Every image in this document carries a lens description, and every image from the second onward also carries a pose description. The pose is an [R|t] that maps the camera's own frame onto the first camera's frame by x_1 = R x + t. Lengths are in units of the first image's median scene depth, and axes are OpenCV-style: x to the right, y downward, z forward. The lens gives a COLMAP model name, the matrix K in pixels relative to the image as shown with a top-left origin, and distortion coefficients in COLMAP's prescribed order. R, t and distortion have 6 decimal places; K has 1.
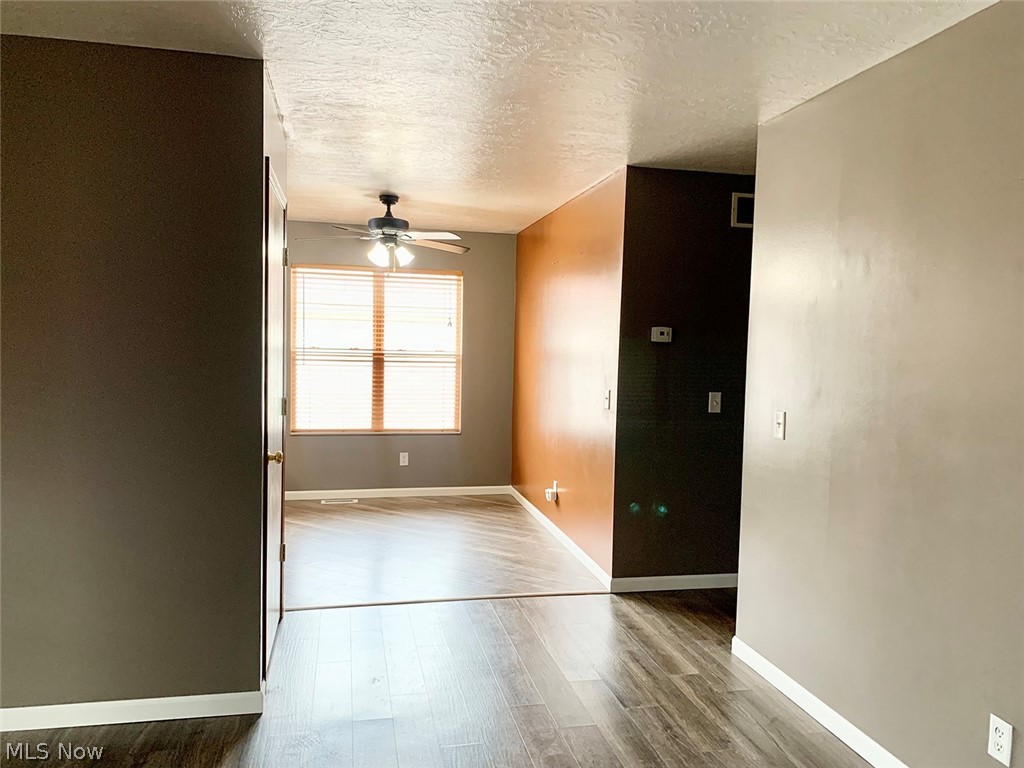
lens RADIAL K [[777.7, 0, 512.0], [0, 777.7, 384.0], [0, 0, 1]] dist [0.135975, -0.231148]
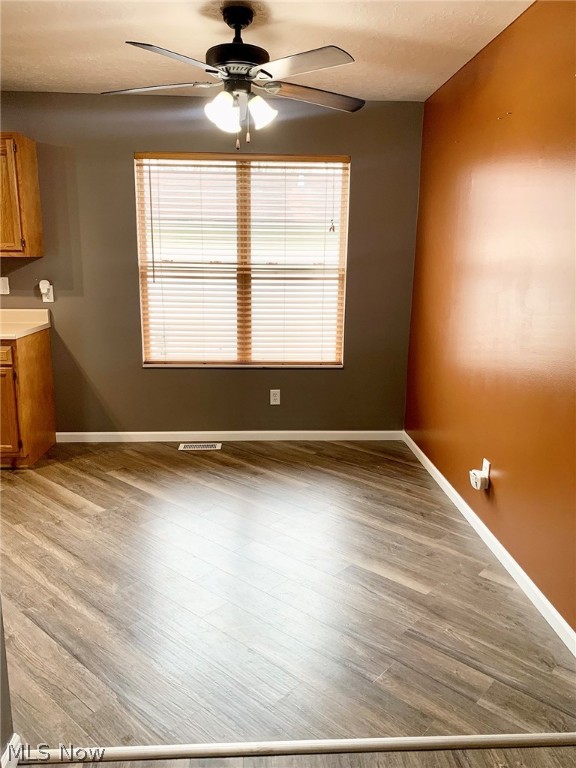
lens RADIAL K [[584.3, 0, 279.5], [0, 584.3, 385.2], [0, 0, 1]] dist [0.077174, -0.113382]
pose [[0.986122, 0.025173, -0.164101, -0.031805], [0.002112, 0.986456, 0.164012, -0.019132], [0.166008, -0.162082, 0.972713, 0.398665]]
